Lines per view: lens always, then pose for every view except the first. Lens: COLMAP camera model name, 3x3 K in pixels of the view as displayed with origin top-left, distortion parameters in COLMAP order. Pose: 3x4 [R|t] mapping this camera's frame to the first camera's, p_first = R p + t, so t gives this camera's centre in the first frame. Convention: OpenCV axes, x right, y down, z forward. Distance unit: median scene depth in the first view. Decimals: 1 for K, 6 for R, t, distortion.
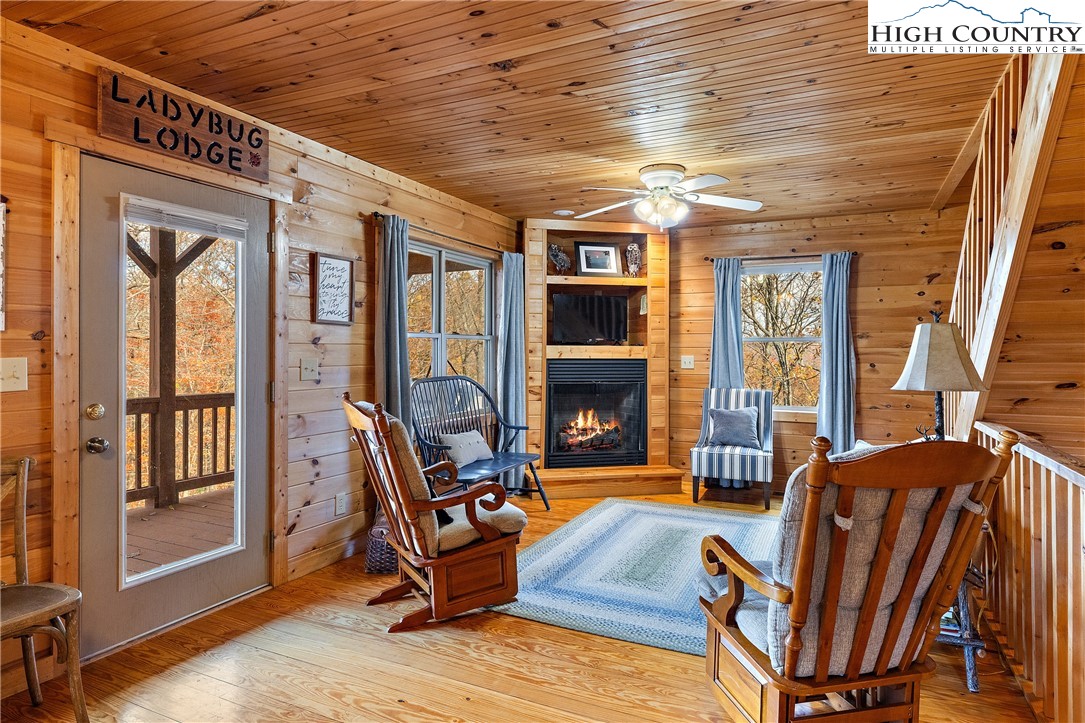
lens RADIAL K [[620.4, 0, 540.8], [0, 620.4, 349.1], [0, 0, 1]] dist [0.000866, 0.000780]
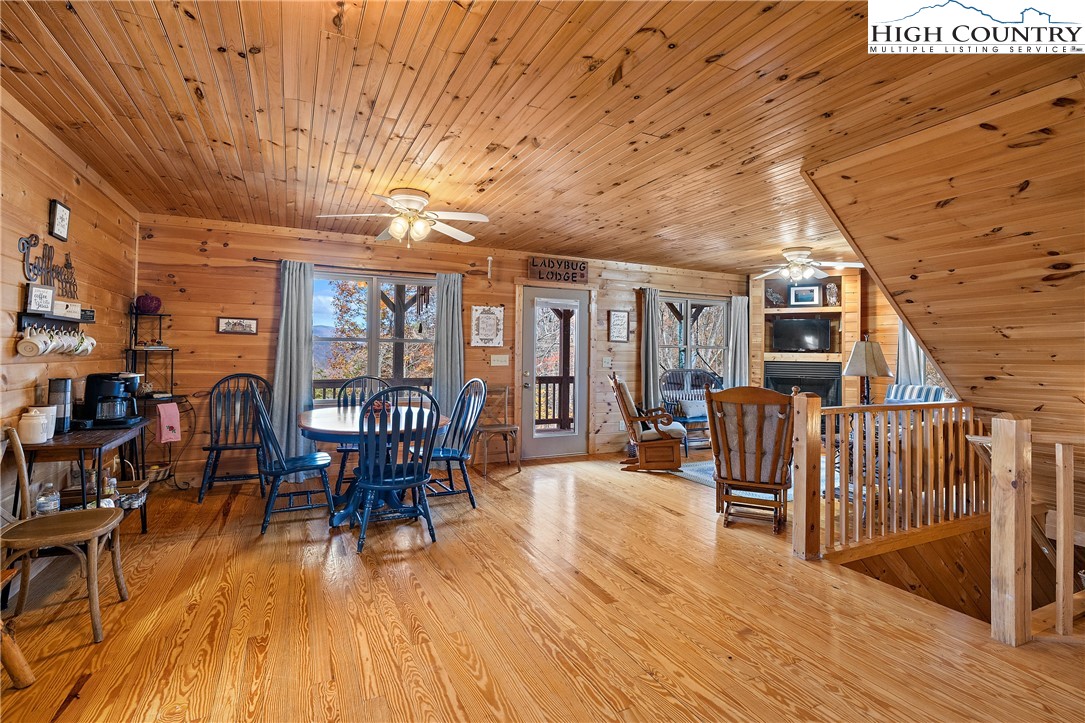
lens RADIAL K [[516.4, 0, 537.5], [0, 516.4, 342.8], [0, 0, 1]] dist [-0.005992, 0.000822]
pose [[0.783834, -0.006421, -0.620937, 0.448902], [-0.009124, 0.999720, -0.021855, 0.003794], [0.620903, 0.022796, 0.783556, -0.471780]]
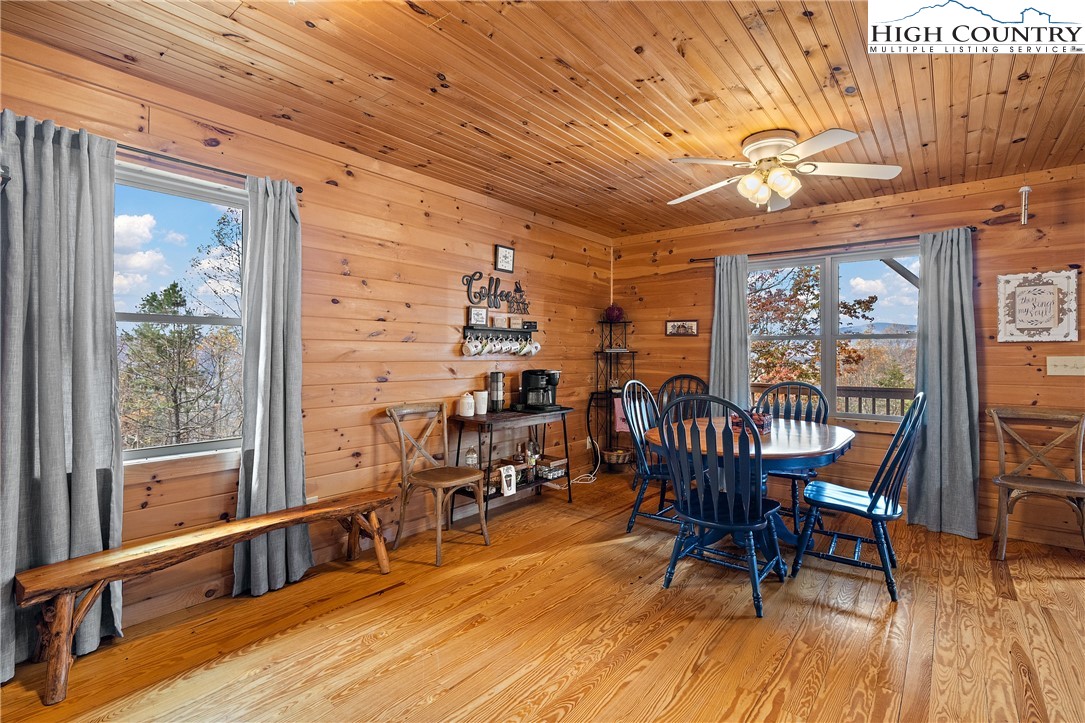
lens RADIAL K [[510.6, 0, 537.4], [0, 510.6, 347.6], [0, 0, 1]] dist [-0.006867, 0.000828]
pose [[-0.229197, -0.013830, -0.973282, 0.430602], [-0.005432, 0.999902, -0.012929, 0.008060], [0.973365, 0.002324, -0.229249, -0.080076]]
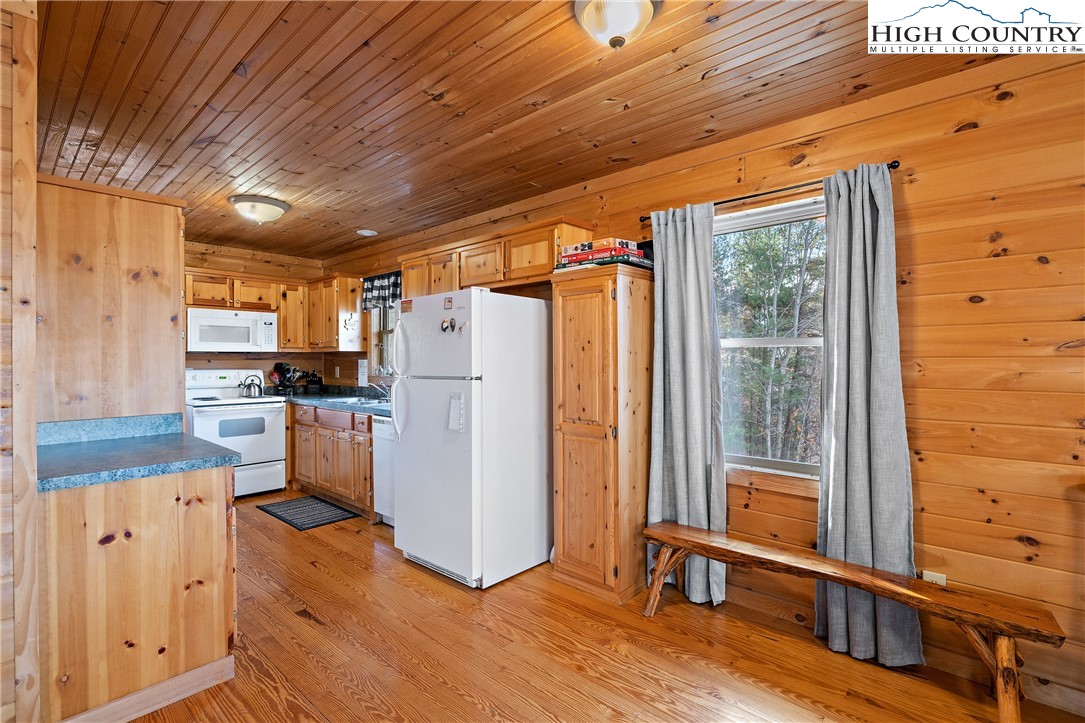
lens RADIAL K [[500.4, 0, 543.2], [0, 500.4, 361.4], [0, 0, 1]] dist [-0.009622, 0.001712]
pose [[-0.961745, -0.001084, 0.273943, 0.097159], [-0.000803, 0.999999, 0.001138, -0.005144], [-0.273944, 0.000875, -0.961745, 0.033288]]
